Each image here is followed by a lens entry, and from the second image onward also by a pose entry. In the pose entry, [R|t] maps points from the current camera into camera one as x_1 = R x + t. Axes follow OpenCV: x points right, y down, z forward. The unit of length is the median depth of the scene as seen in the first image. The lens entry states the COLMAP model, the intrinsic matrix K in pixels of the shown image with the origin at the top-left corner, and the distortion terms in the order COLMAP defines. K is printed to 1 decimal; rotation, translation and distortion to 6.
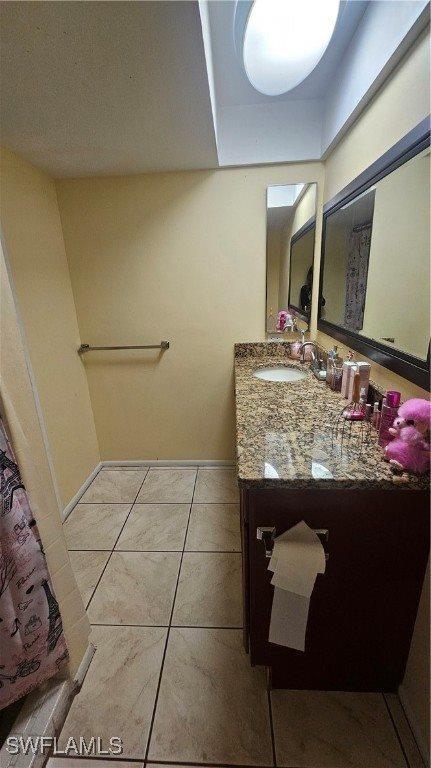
lens RADIAL K [[314.8, 0, 214.0], [0, 314.8, 380.5], [0, 0, 1]] dist [0.000487, -0.000121]
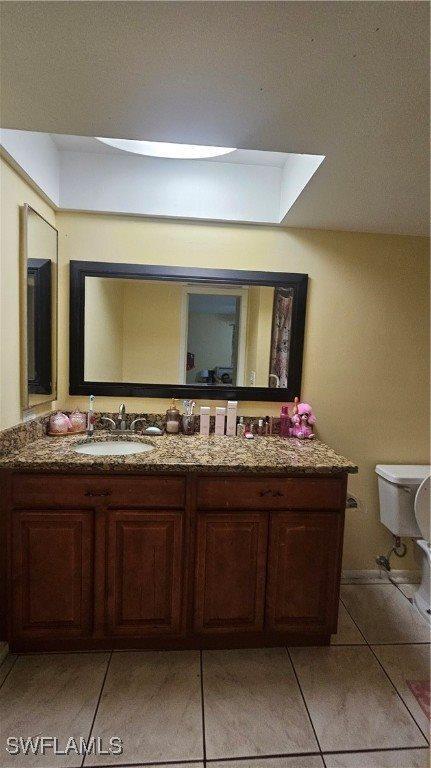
lens RADIAL K [[314.8, 0, 214.0], [0, 314.8, 380.5], [0, 0, 1]] dist [0.000487, -0.000121]
pose [[-0.130787, -0.033420, 0.990847, -0.999727], [0.257081, 0.964103, 0.066451, -0.283241], [-0.957499, 0.263419, -0.117501, 1.288795]]
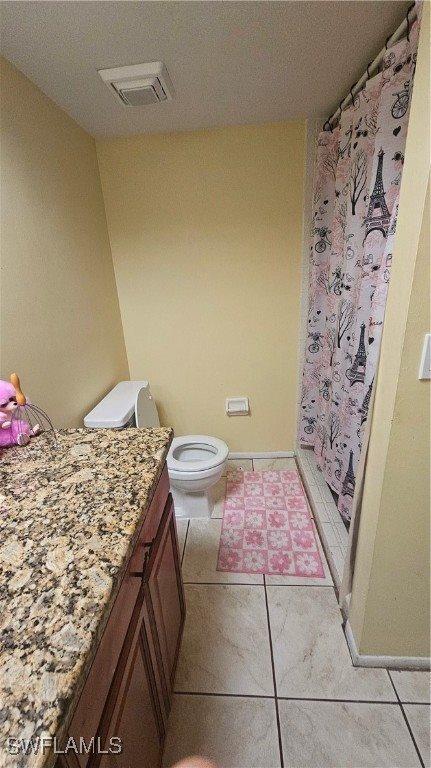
lens RADIAL K [[314.8, 0, 214.0], [0, 314.8, 380.5], [0, 0, 1]] dist [0.000487, -0.000121]
pose [[-0.995701, 0.084266, 0.038454, -0.098212], [0.090593, 0.799463, 0.593845, -0.370549], [0.019298, 0.594775, -0.803660, 1.347199]]
